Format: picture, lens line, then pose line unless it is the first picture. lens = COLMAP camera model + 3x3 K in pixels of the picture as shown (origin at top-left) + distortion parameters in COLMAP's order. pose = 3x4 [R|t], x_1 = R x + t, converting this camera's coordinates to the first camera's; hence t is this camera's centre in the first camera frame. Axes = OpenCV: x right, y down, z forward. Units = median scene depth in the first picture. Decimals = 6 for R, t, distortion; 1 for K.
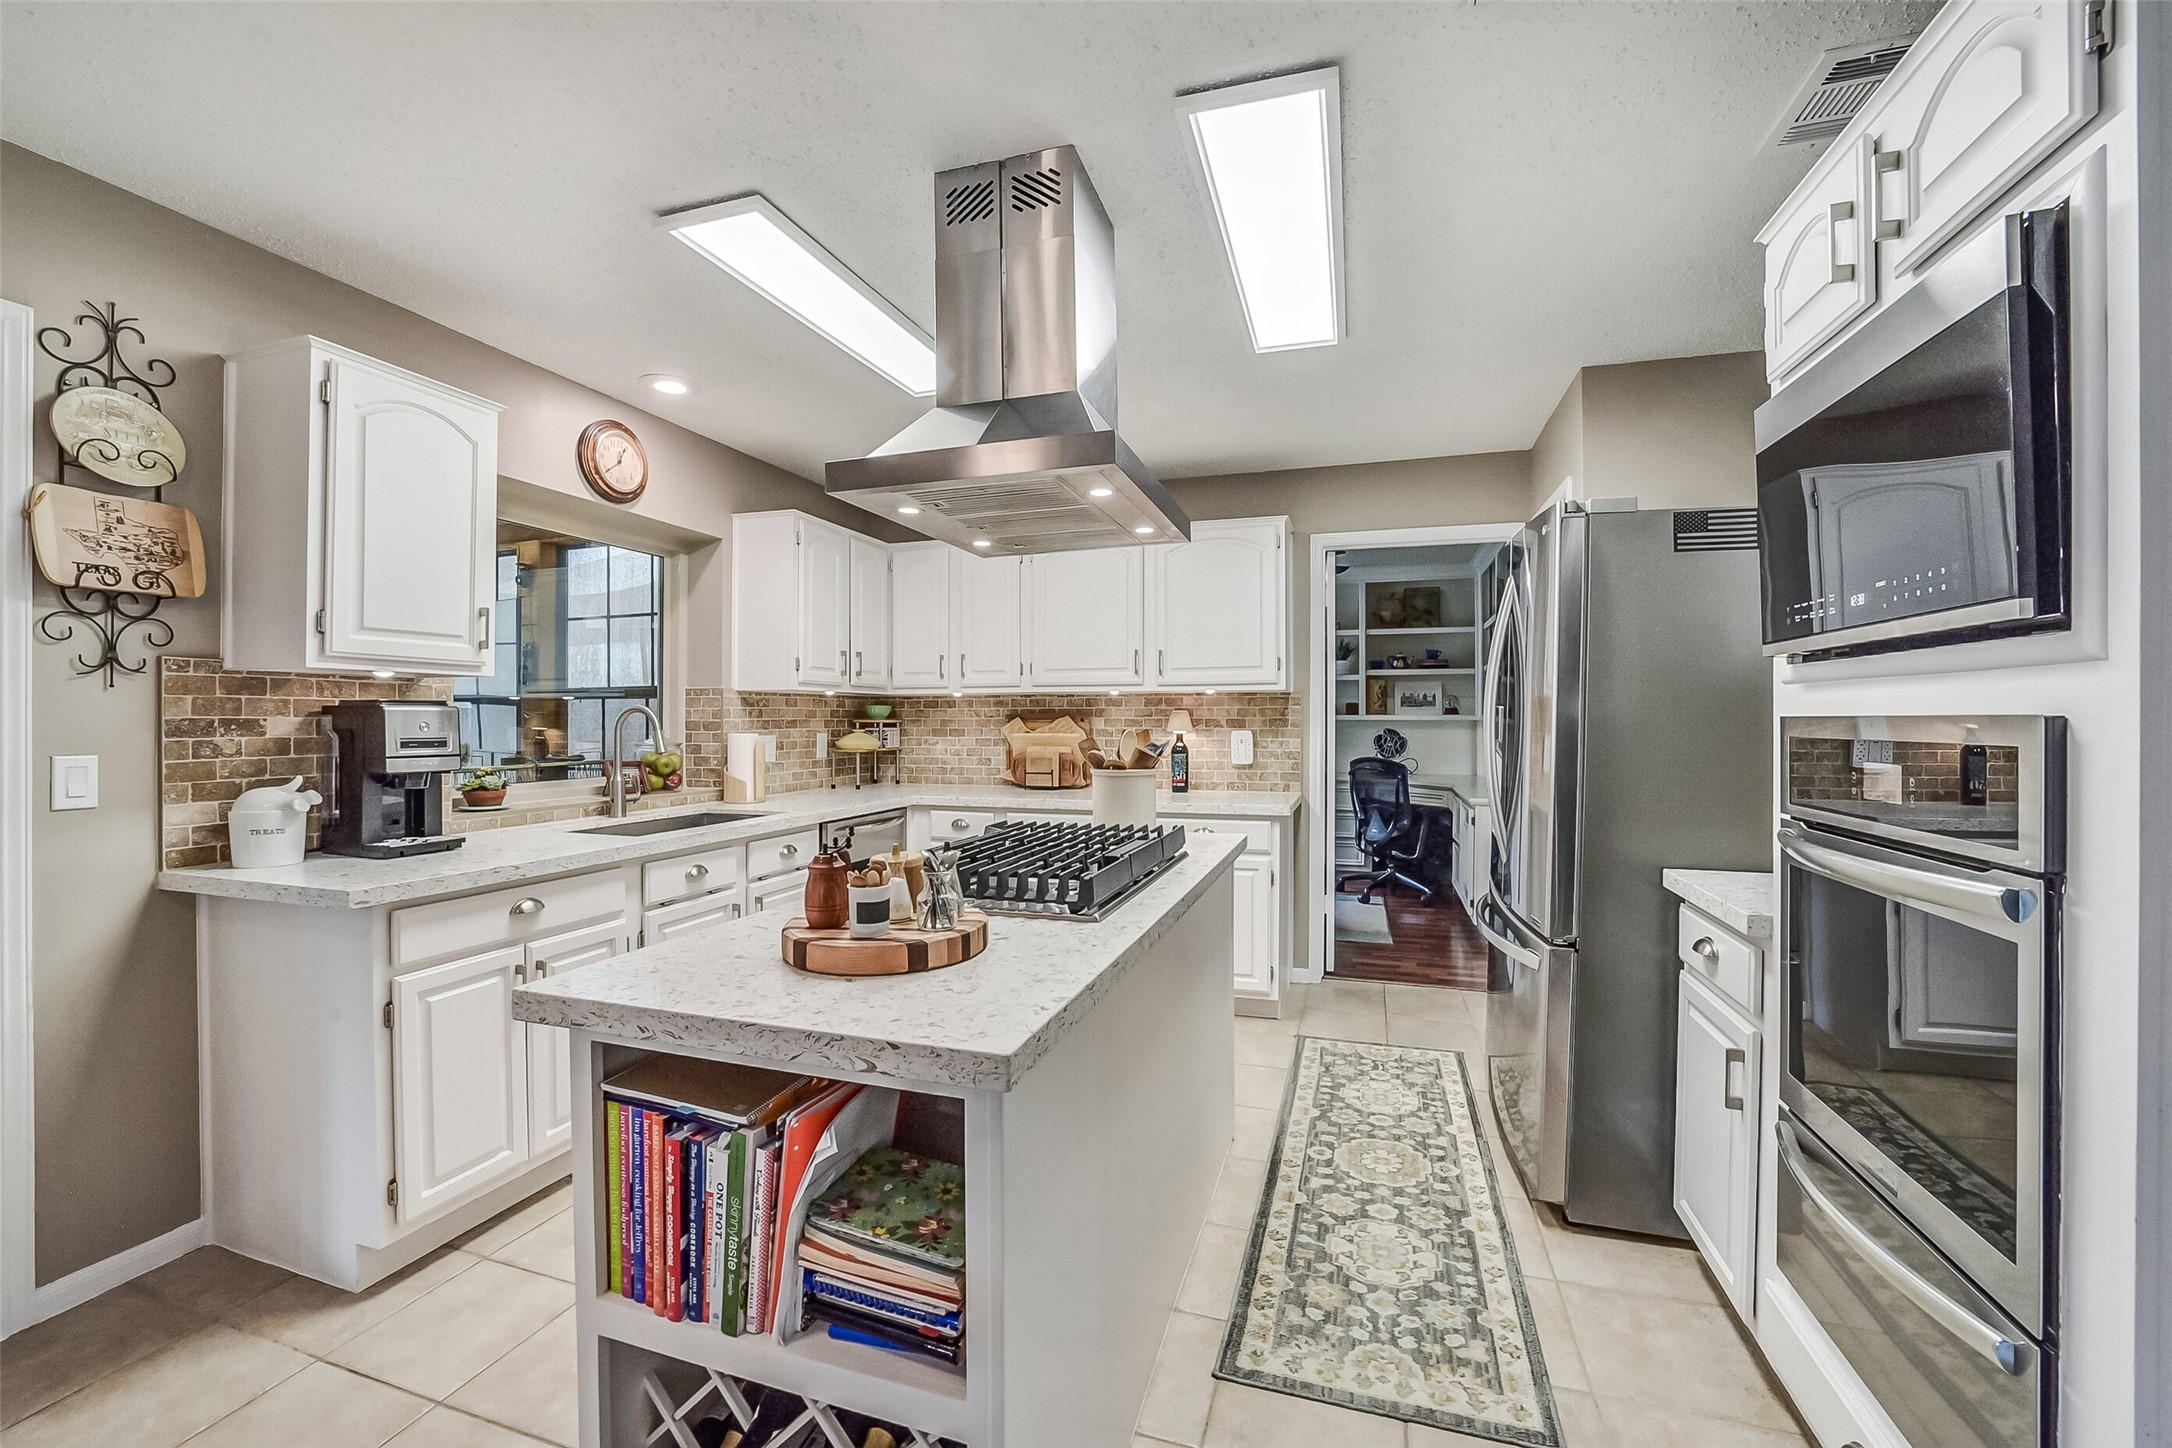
lens RADIAL K [[857.8, 0, 1095.3], [0, 857.8, 720.7], [0, 0, 1]] dist [-0.040974, 0.010438]
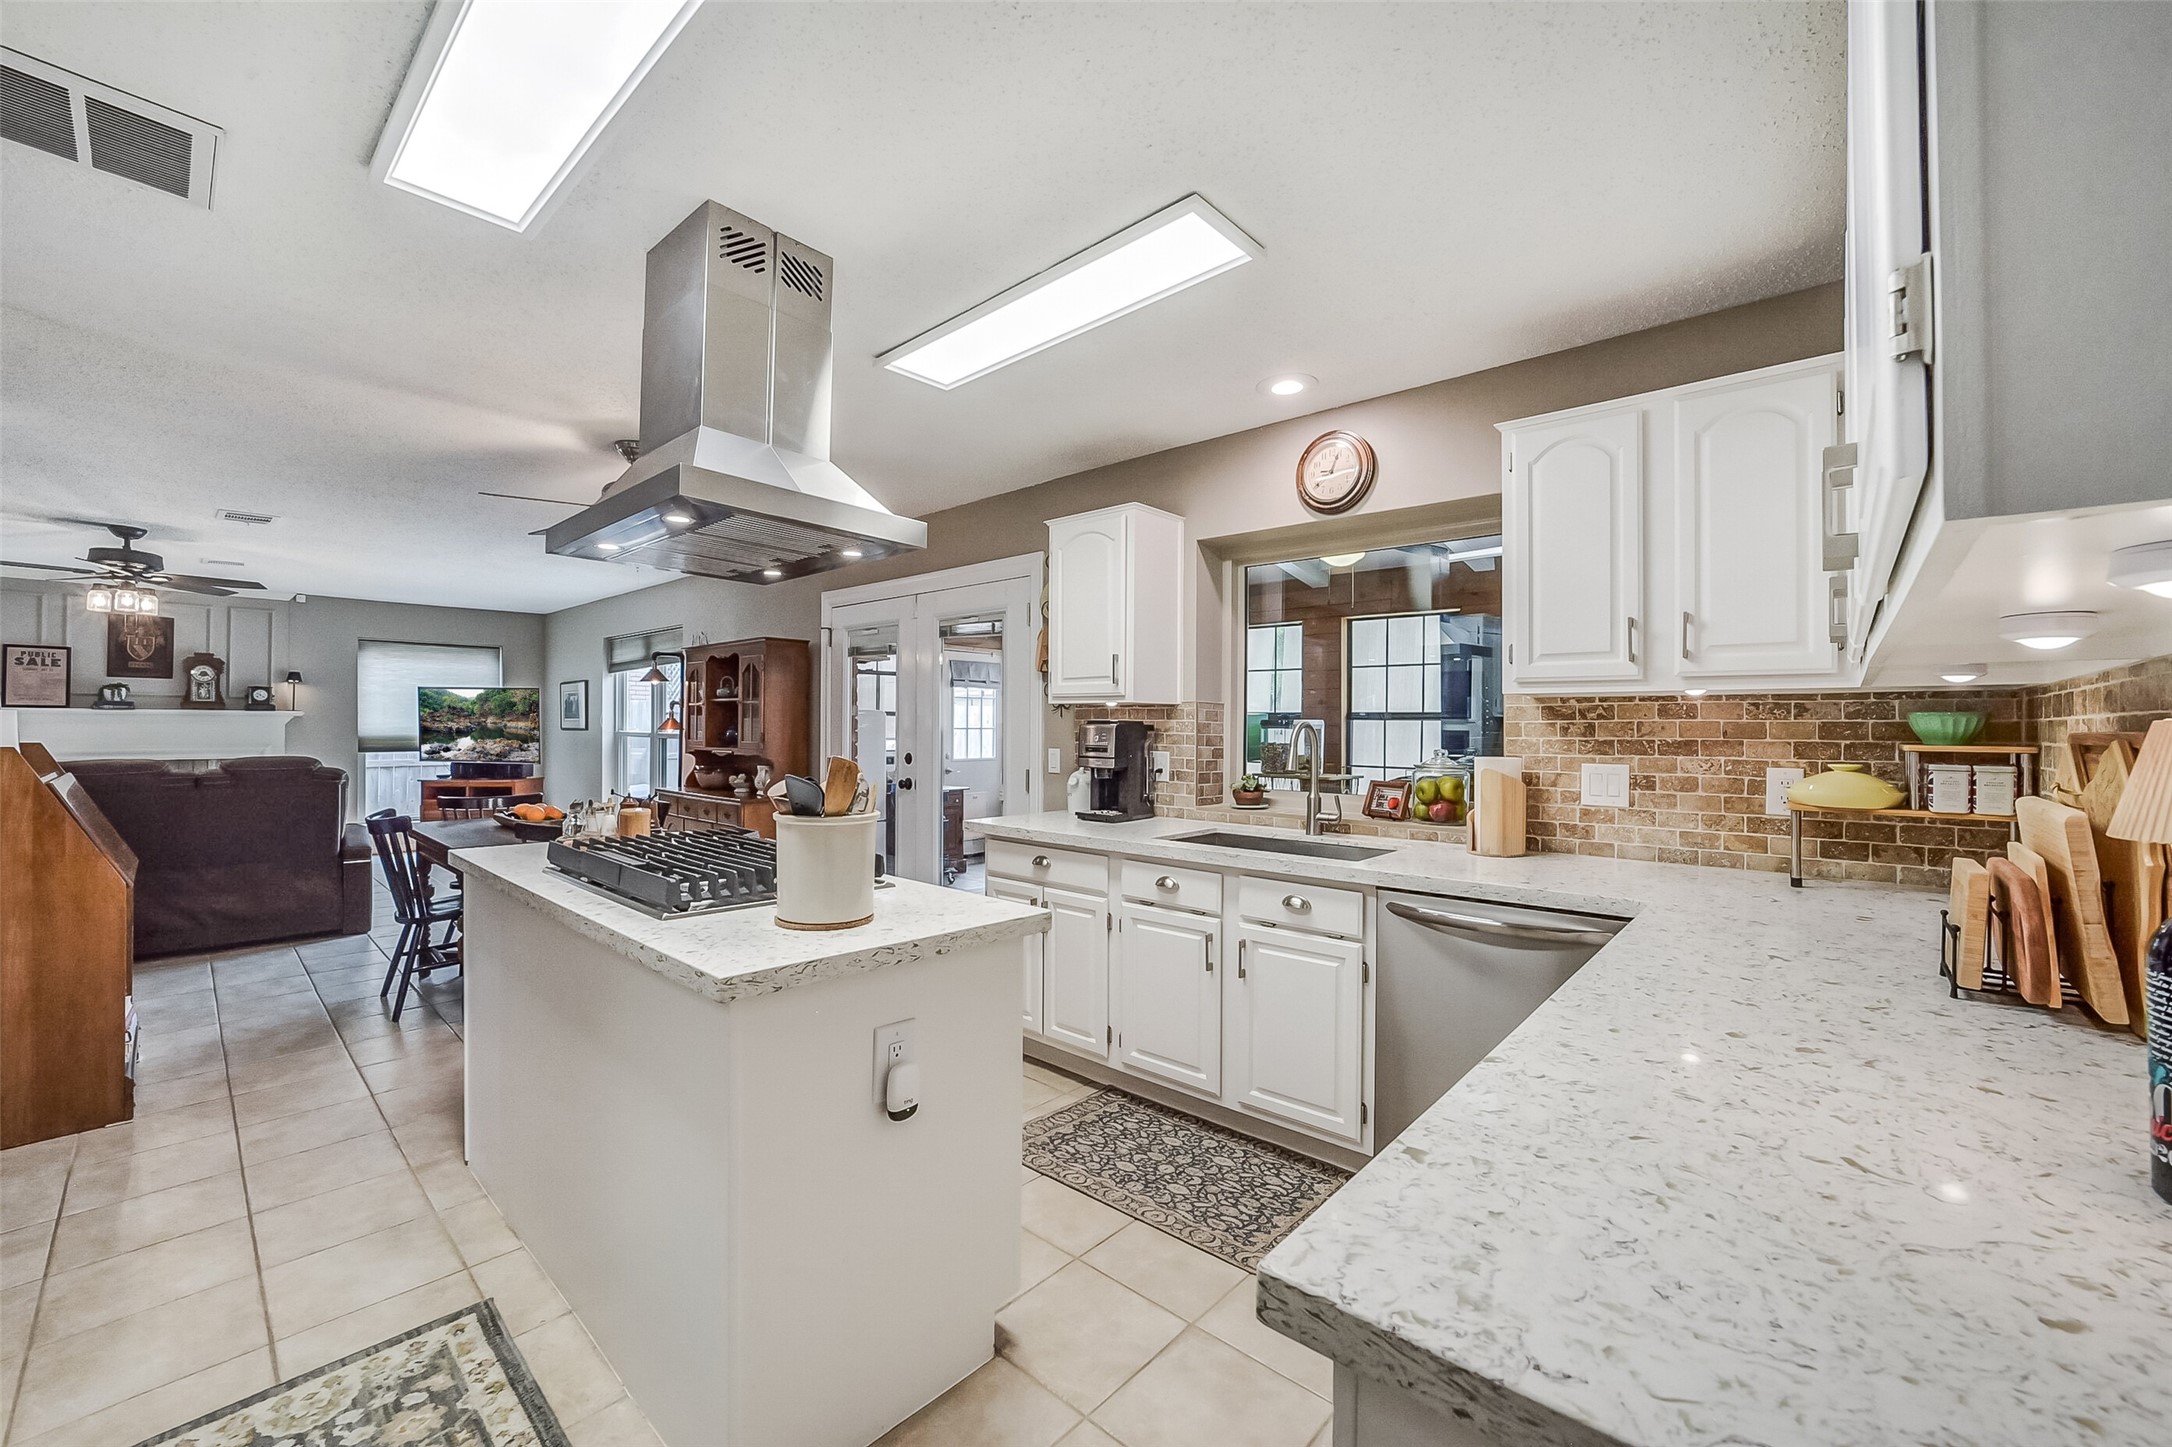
lens RADIAL K [[857.8, 0, 1095.3], [0, 857.8, 720.2], [0, 0, 1]] dist [-0.040974, 0.010438]
pose [[-0.407126, -0.006801, -0.913347, 0.378871], [-0.006691, 0.999968, -0.004463, -0.011051], [0.913348, 0.004294, -0.407158, 0.985135]]
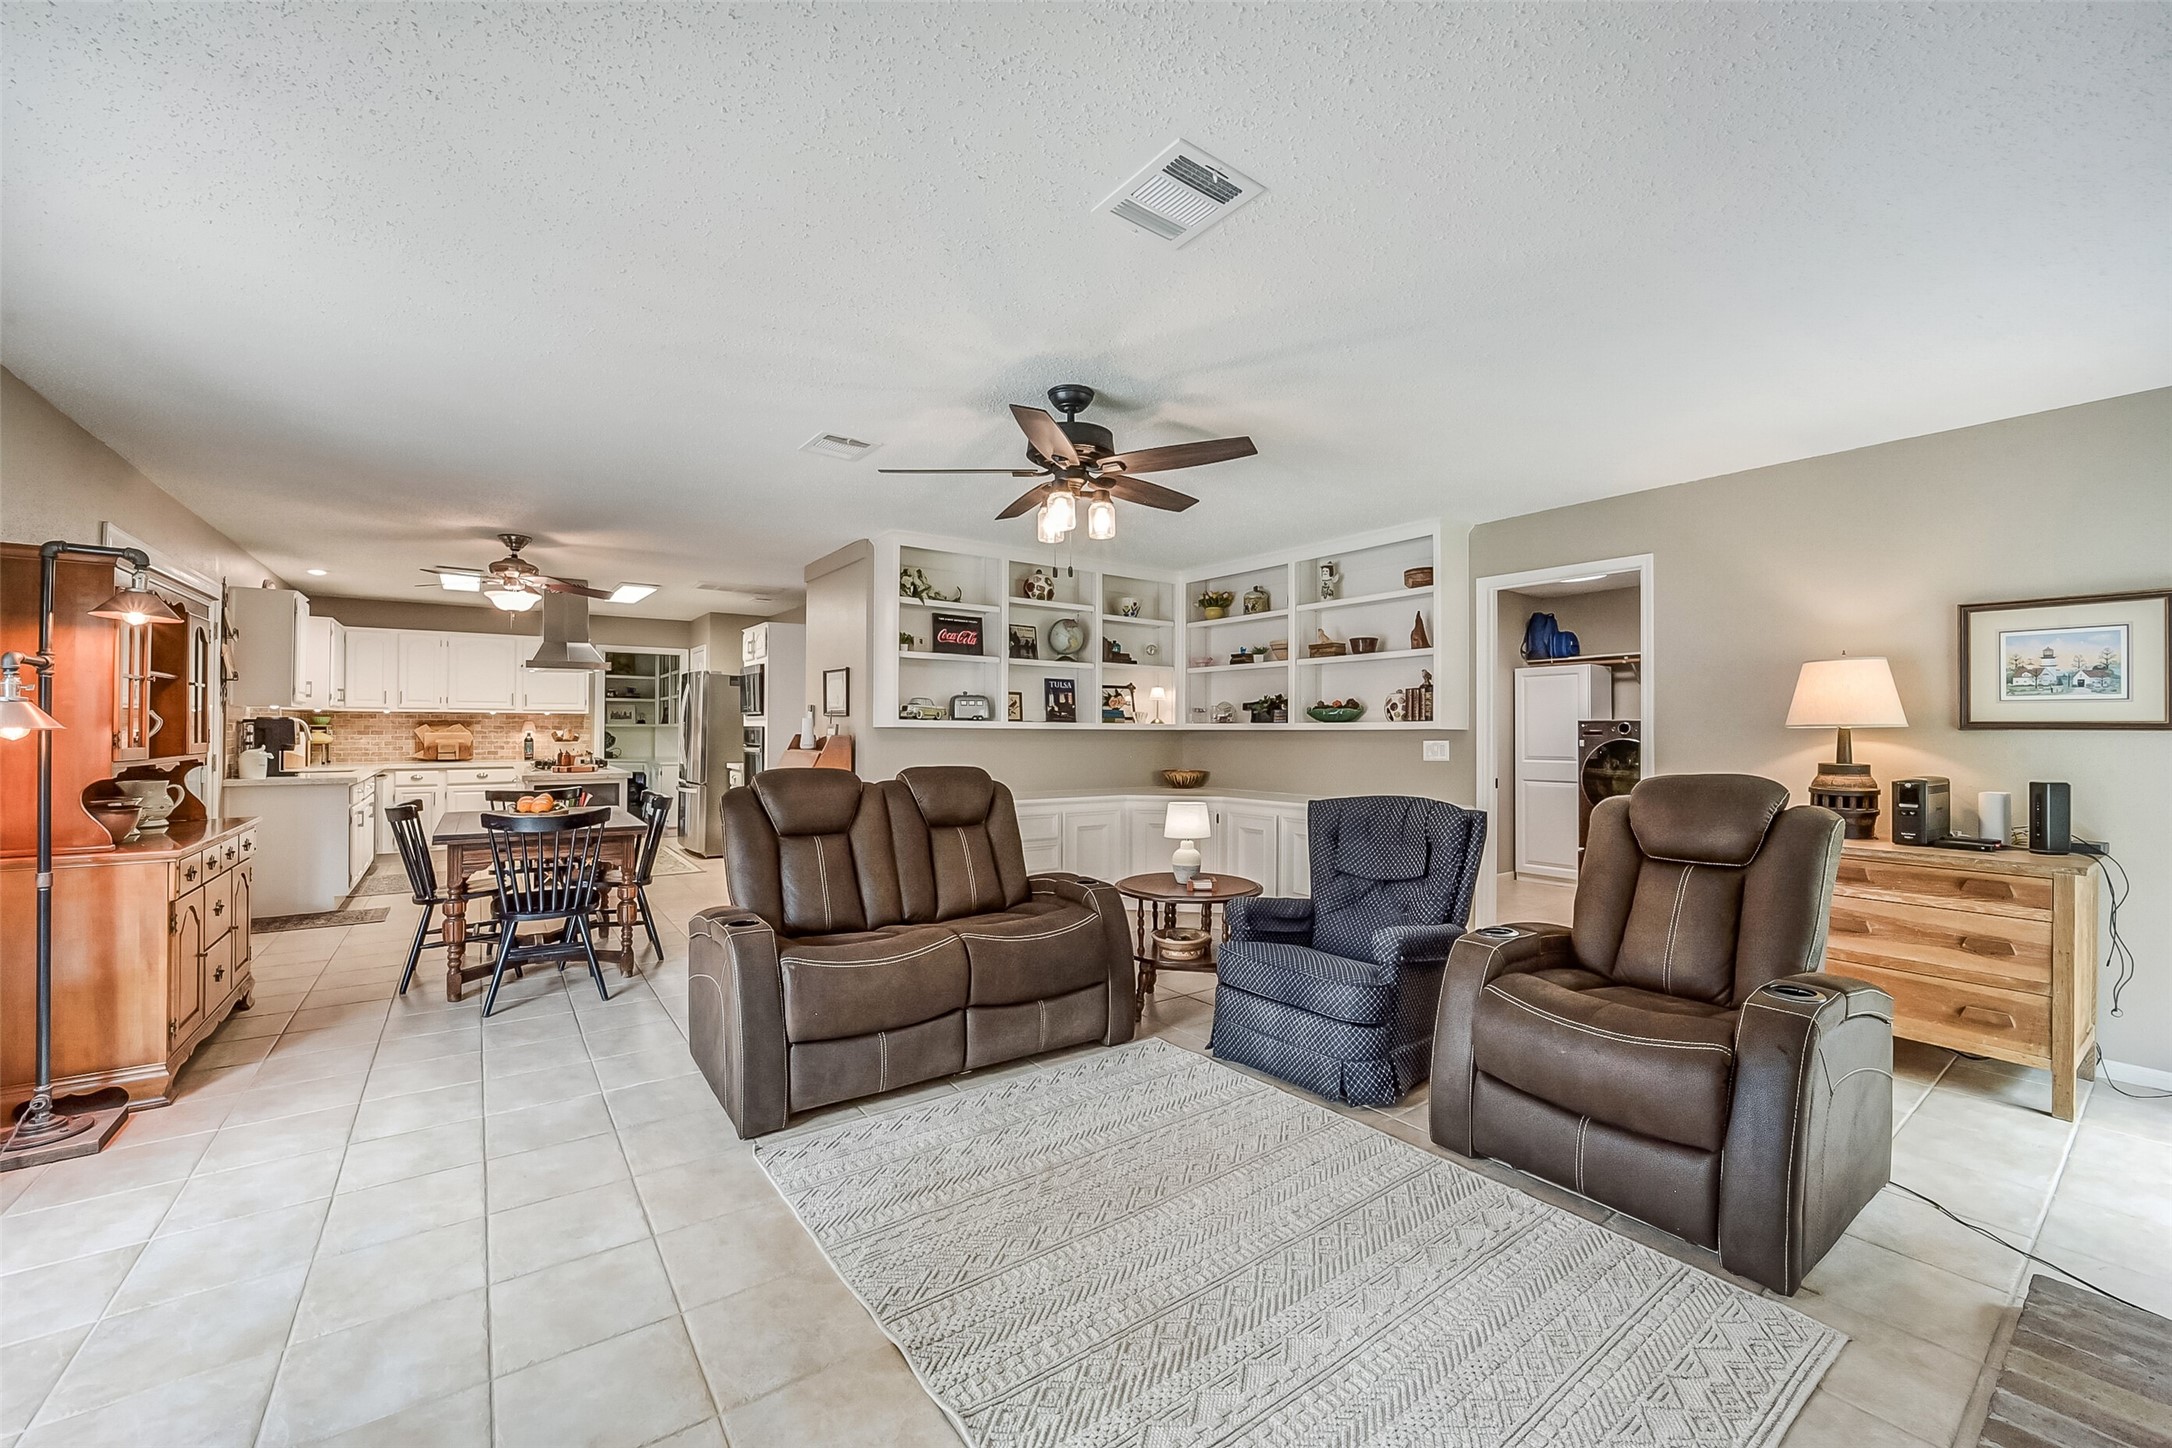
lens RADIAL K [[857.8, 0, 1095.3], [0, 857.8, 720.7], [0, 0, 1]] dist [-0.040974, 0.010438]
pose [[0.586363, 0.010434, 0.809981, -0.877527], [-0.002639, 0.999936, -0.010971, 0.005497], [-0.810044, 0.004296, 0.586353, -1.546787]]
